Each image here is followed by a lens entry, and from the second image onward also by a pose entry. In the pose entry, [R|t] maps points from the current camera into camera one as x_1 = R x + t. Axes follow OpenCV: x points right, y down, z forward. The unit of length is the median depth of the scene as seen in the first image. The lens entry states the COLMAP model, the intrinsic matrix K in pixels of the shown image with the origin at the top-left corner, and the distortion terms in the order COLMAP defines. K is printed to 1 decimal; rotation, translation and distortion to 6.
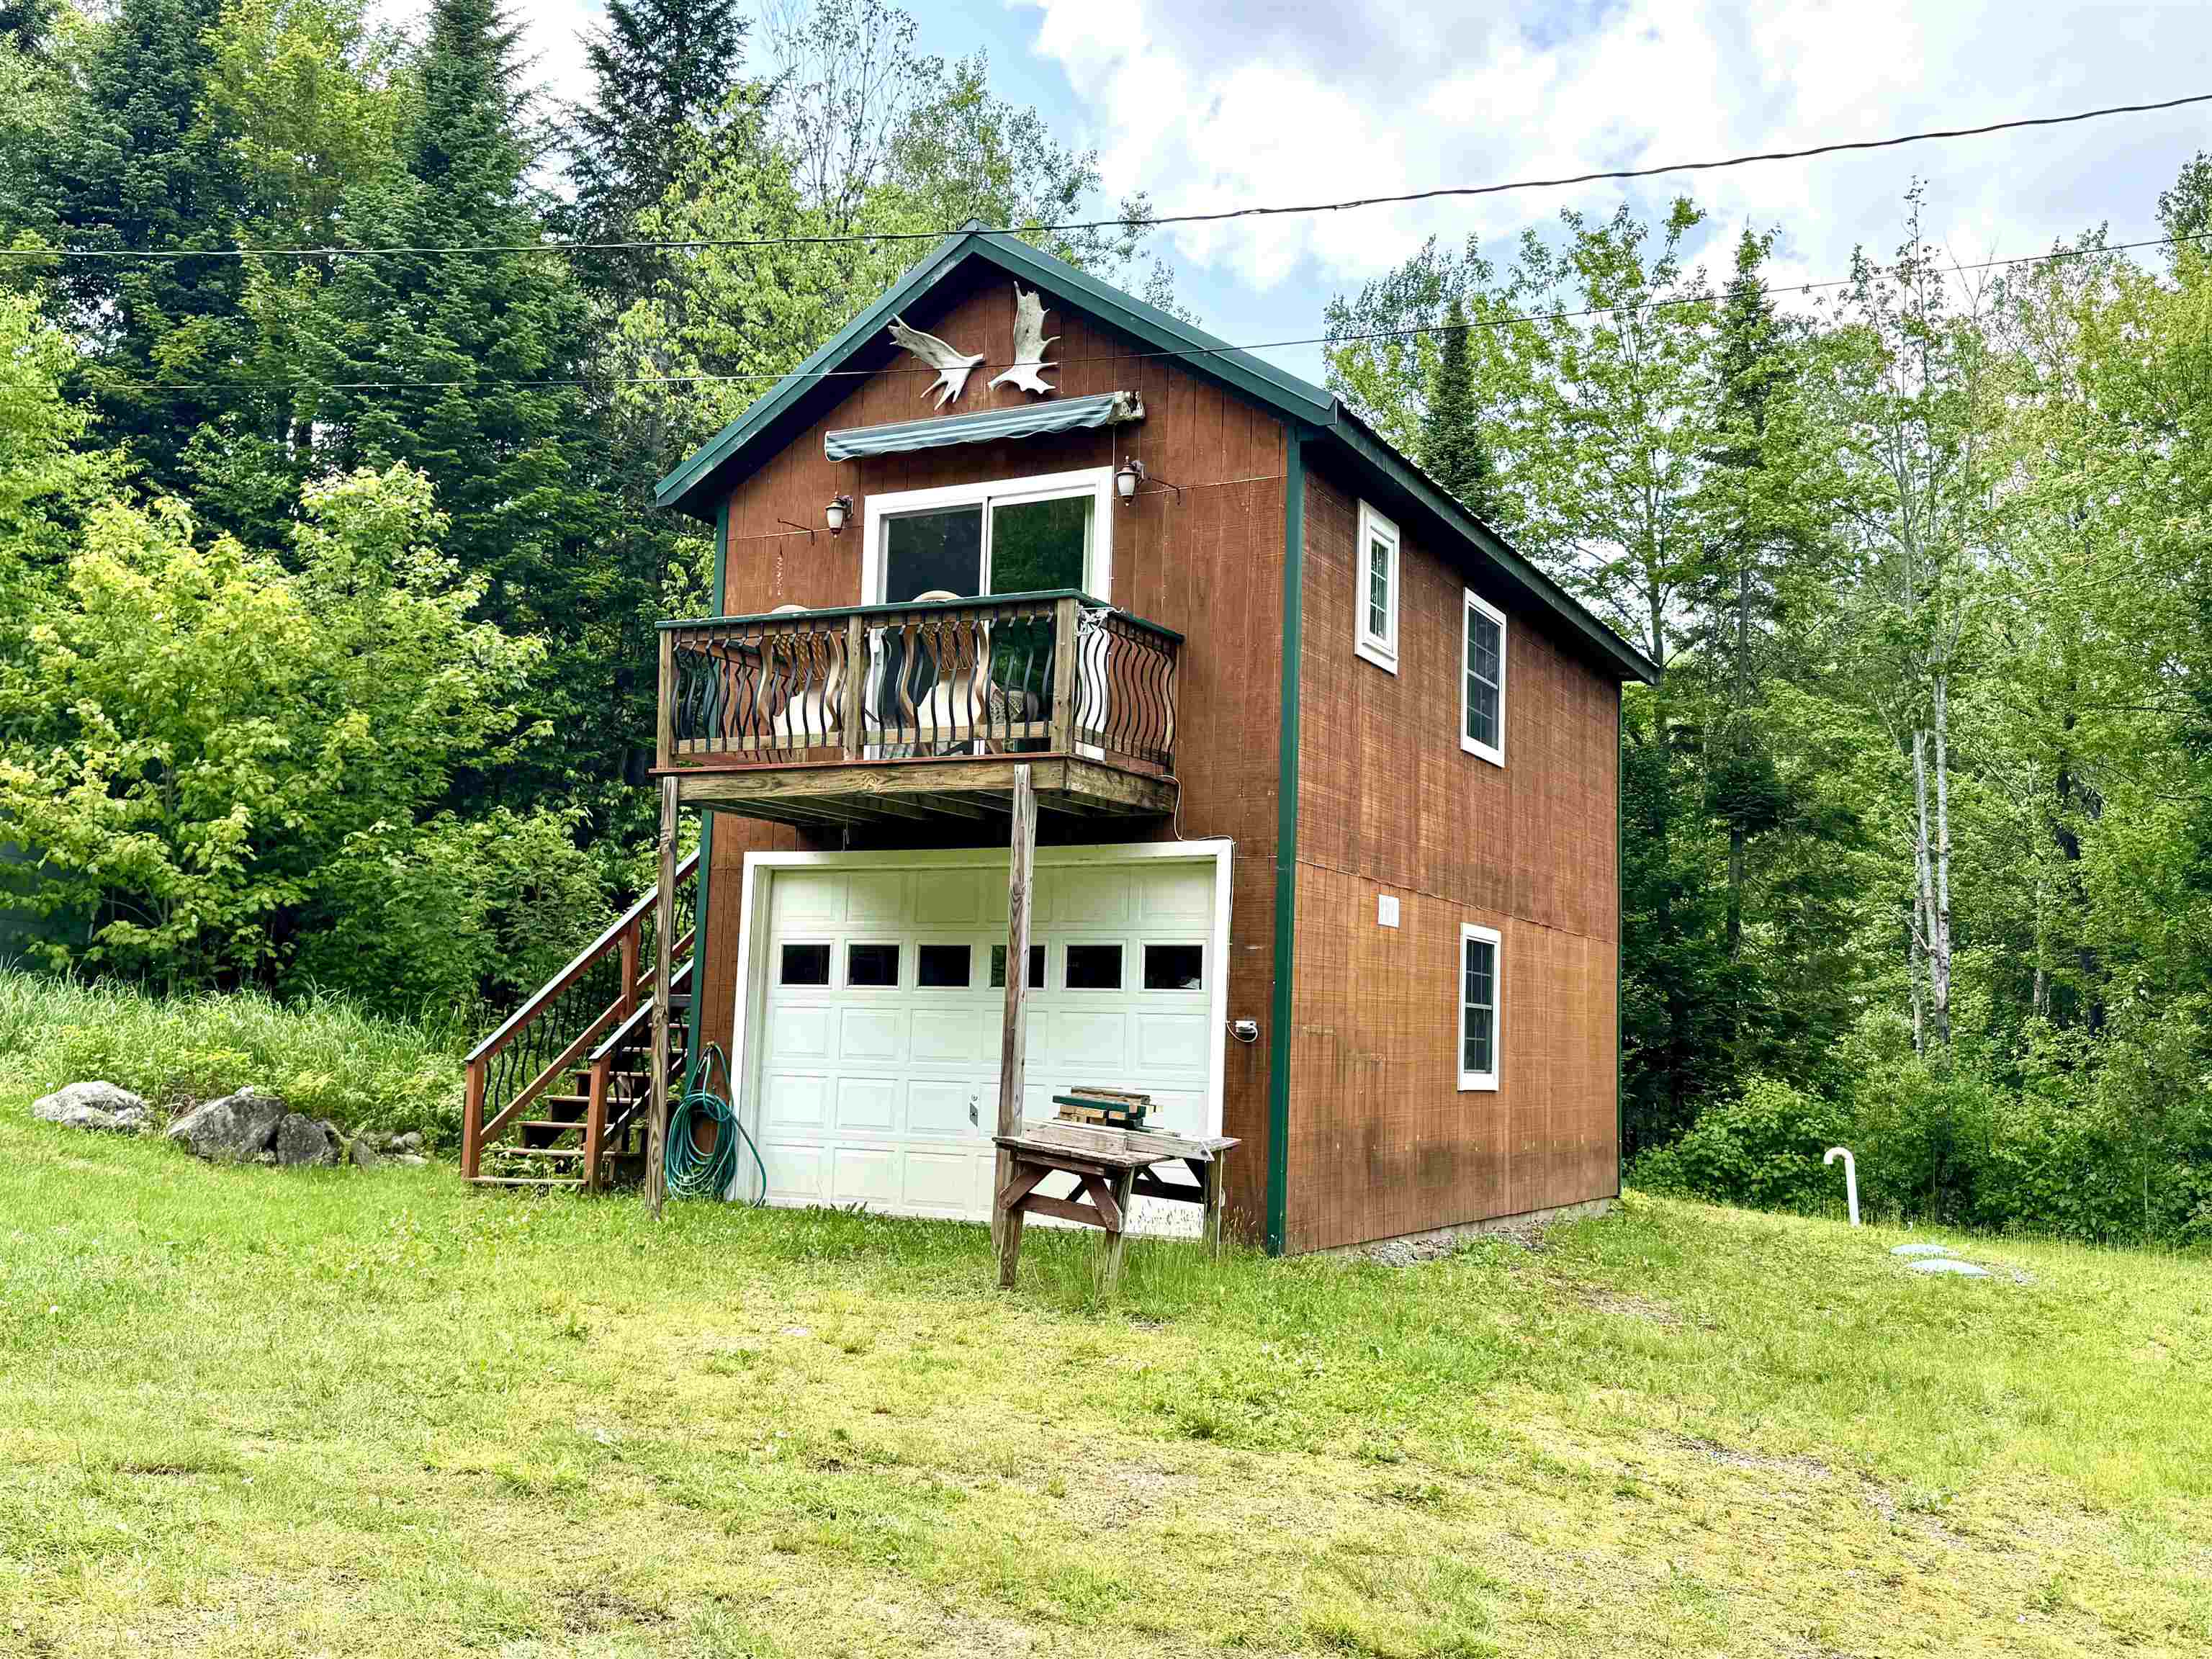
lens RADIAL K [[2009.1, 0, 1106.0], [0, 2009.1, 829.5], [0, 0, 1]] dist [0.169414, -0.356588]
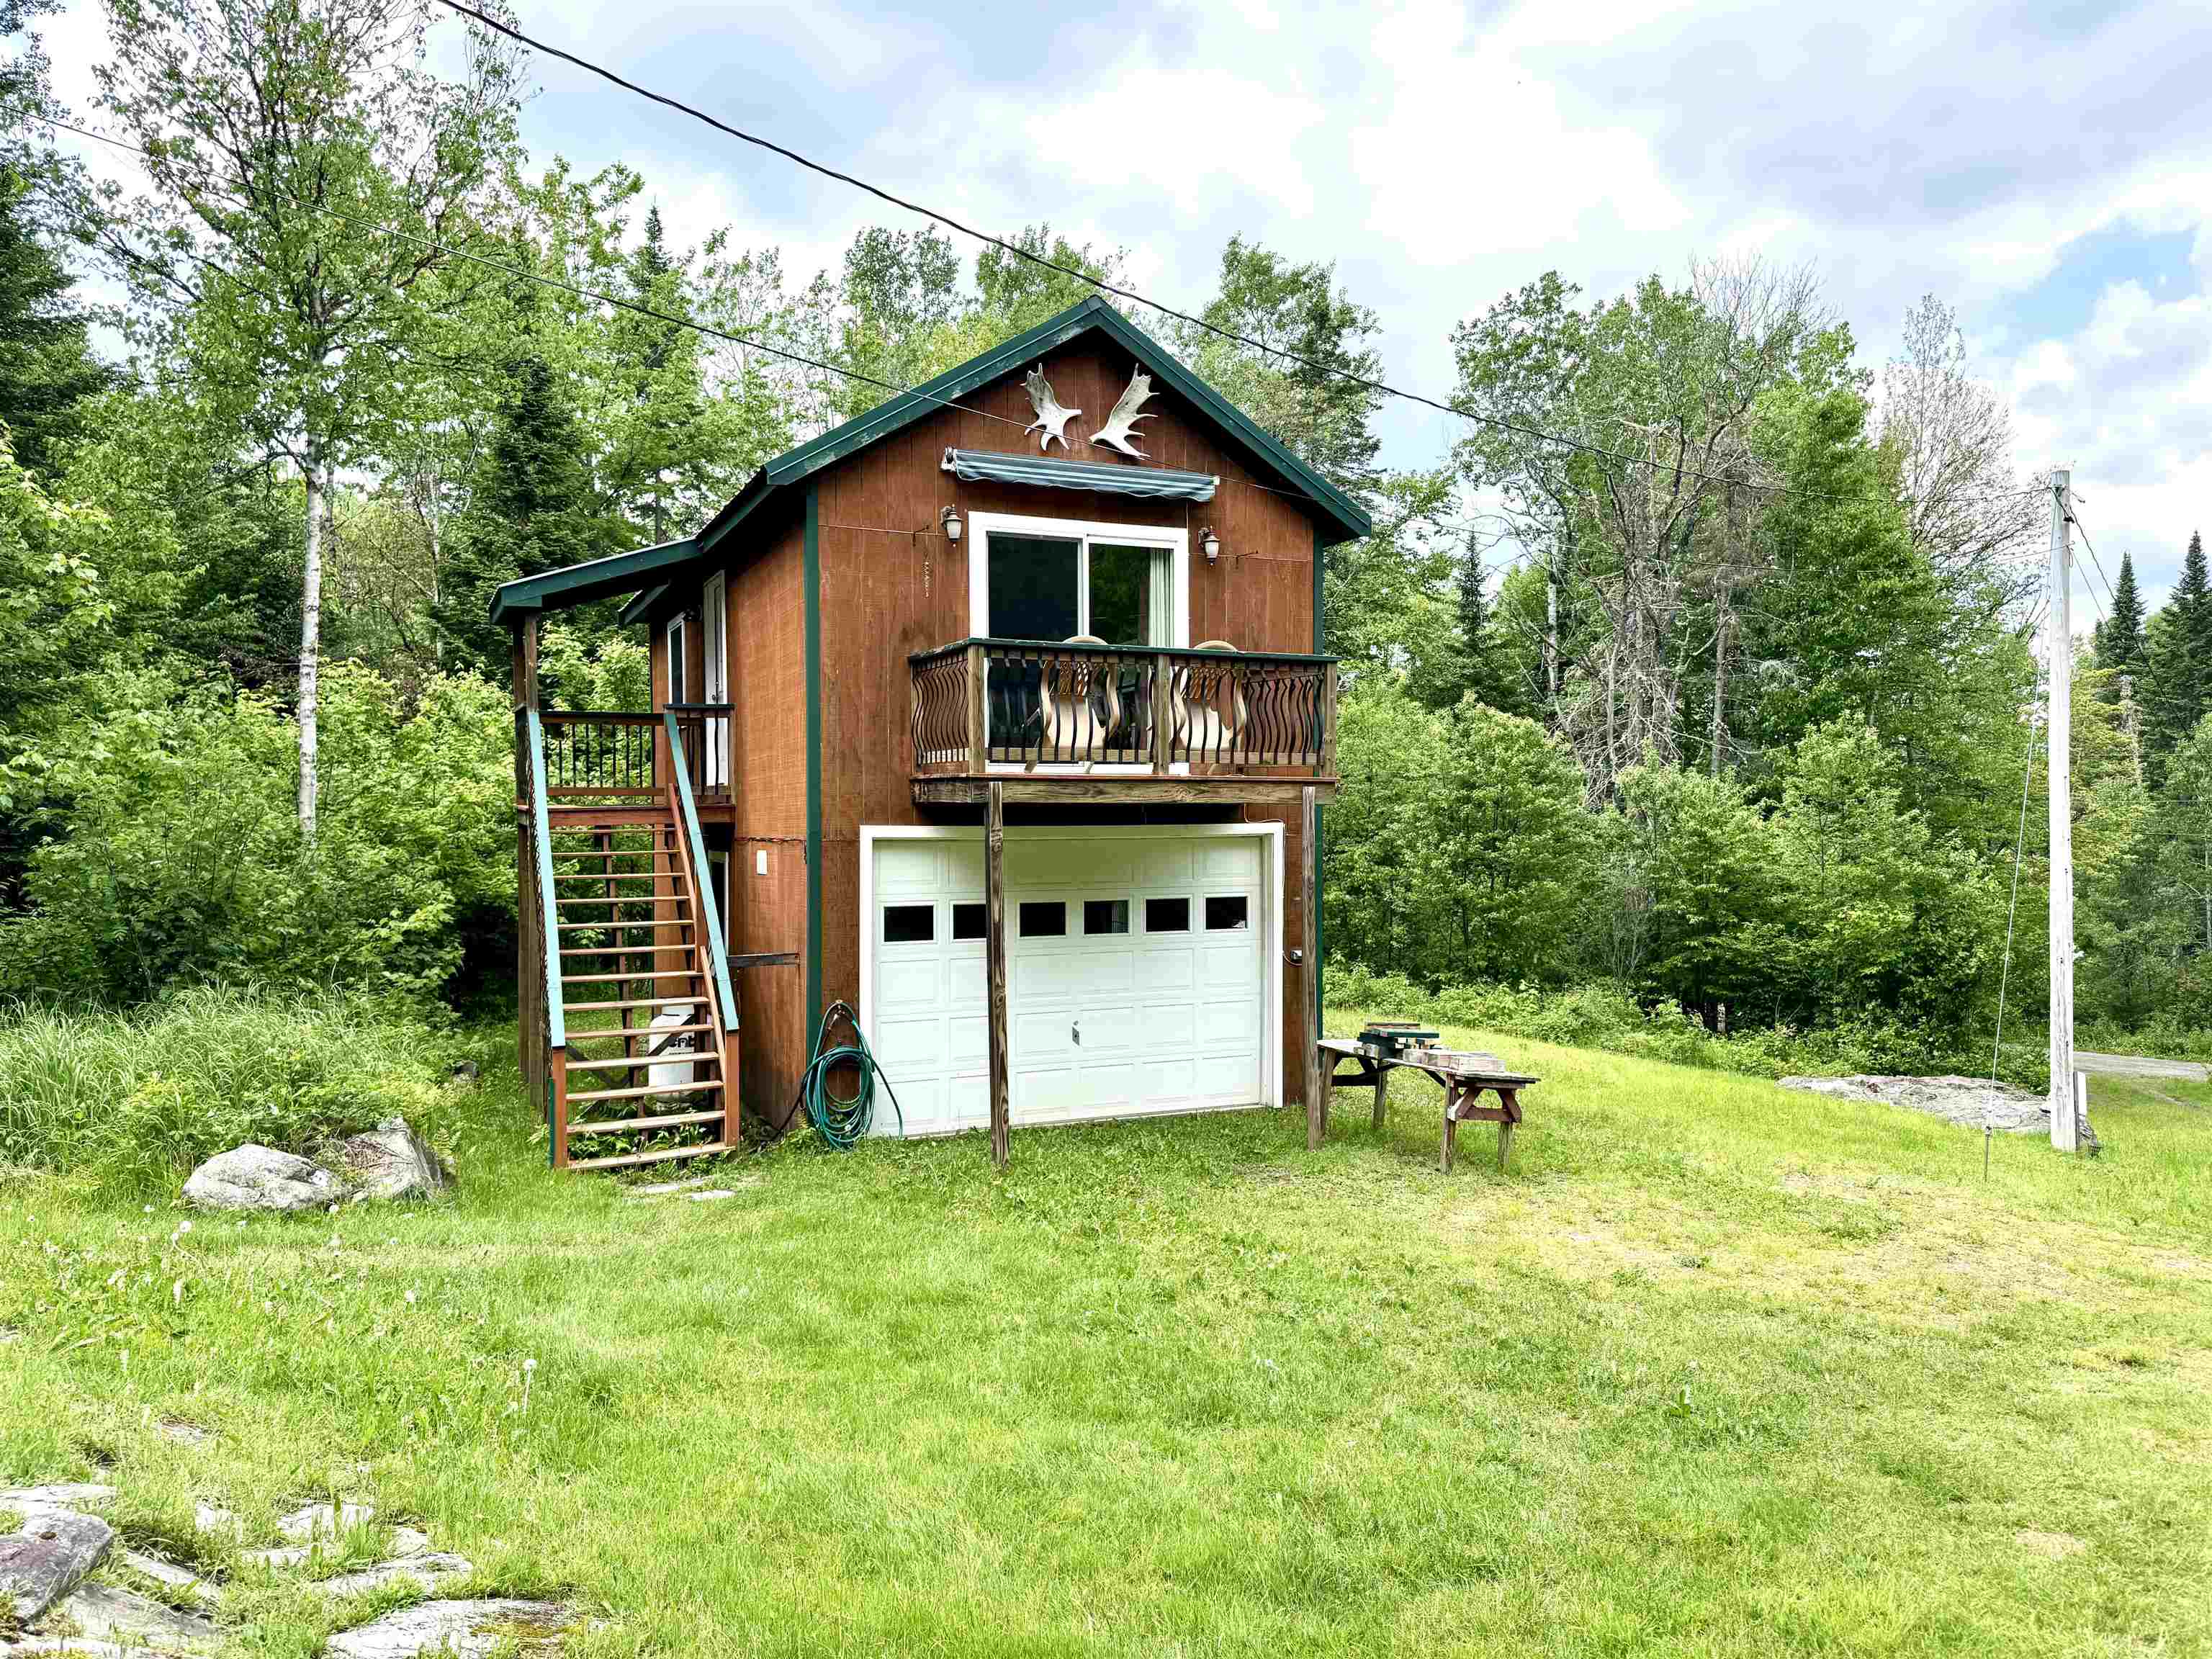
lens RADIAL K [[1553.6, 0, 1106.0], [0, 1553.6, 829.5], [0, 0, 1]] dist [0.074544, 0.000188]
pose [[0.628223, -0.040692, 0.776968, -0.790510], [-0.064444, 0.992478, 0.104086, -0.087323], [-0.775360, -0.115460, 0.620875, 0.392652]]
